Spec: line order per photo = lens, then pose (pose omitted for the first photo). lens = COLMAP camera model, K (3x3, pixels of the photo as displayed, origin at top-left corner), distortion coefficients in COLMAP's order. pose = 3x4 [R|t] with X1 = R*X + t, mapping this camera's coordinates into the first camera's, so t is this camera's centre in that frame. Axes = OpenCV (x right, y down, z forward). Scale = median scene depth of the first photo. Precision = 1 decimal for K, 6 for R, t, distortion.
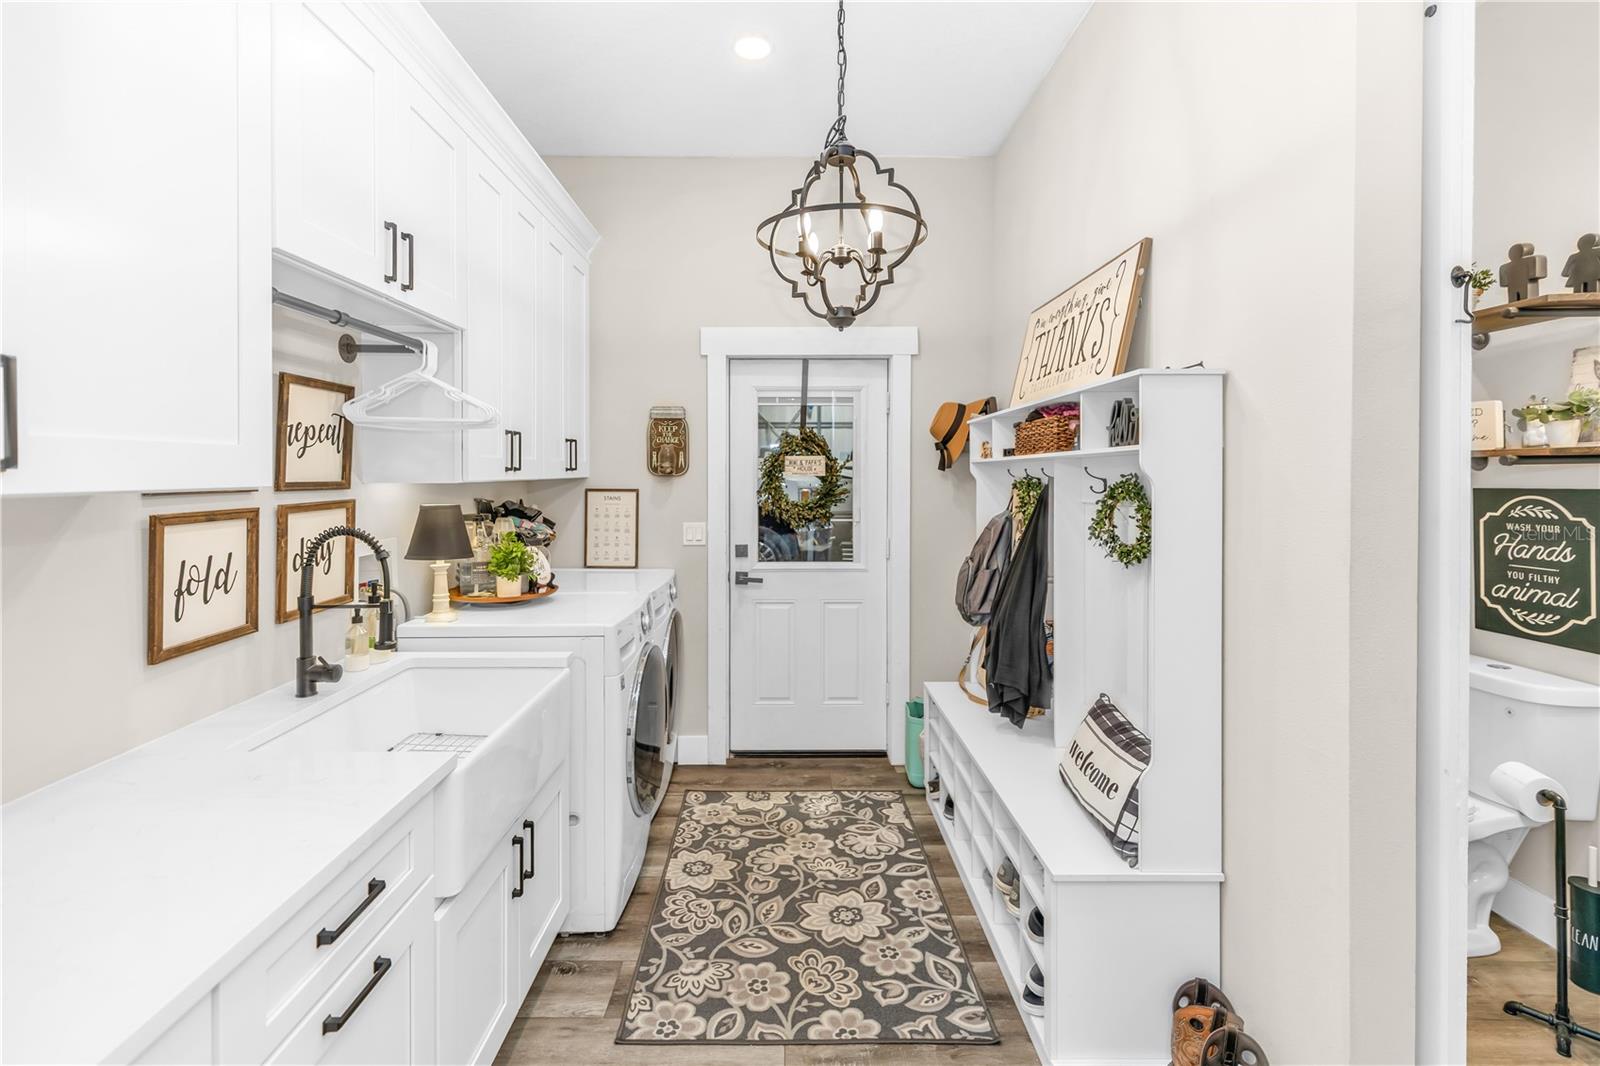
lens RADIAL K [[715.2, 0, 793.8], [0, 715.2, 471.4], [0, 0, 1]] dist [0.003551, -0.001685]
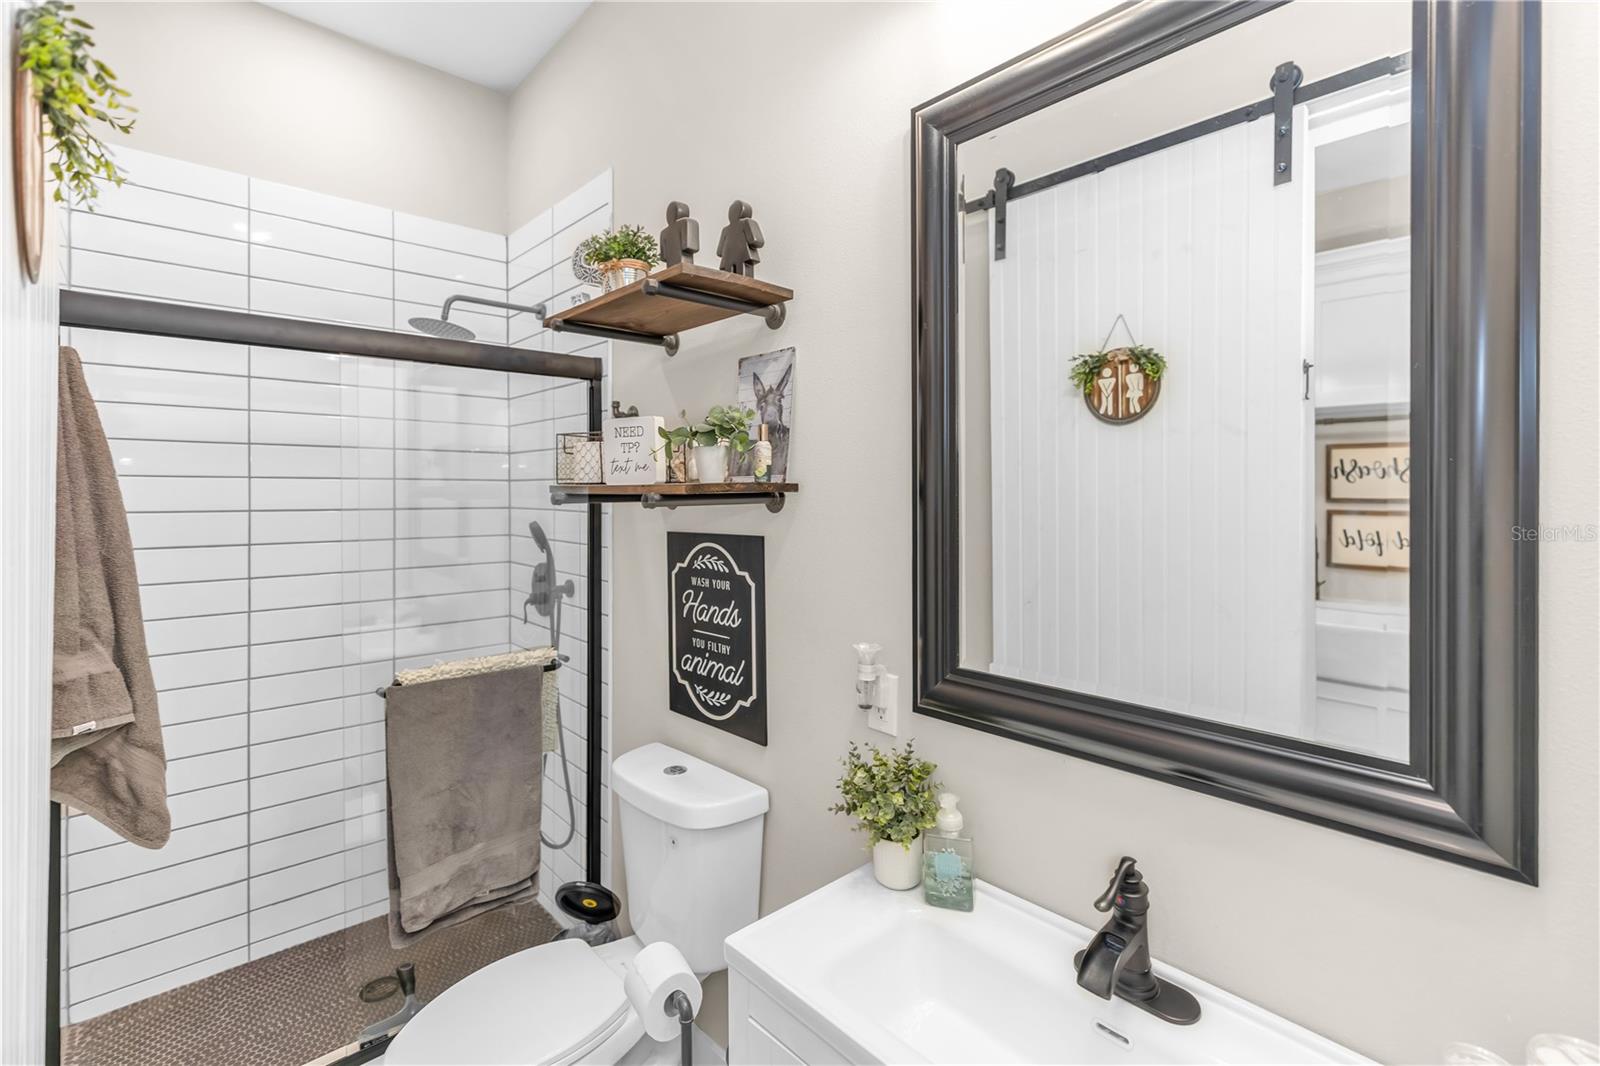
lens RADIAL K [[715.2, 0, 794.0], [0, 715.2, 490.8], [0, 0, 1]] dist [0.003551, -0.001685]
pose [[0.743153, -0.002907, 0.669115, 0.576966], [0.002942, 0.999995, 0.001078, -0.023568], [-0.669115, 0.001168, 0.743158, 0.356081]]
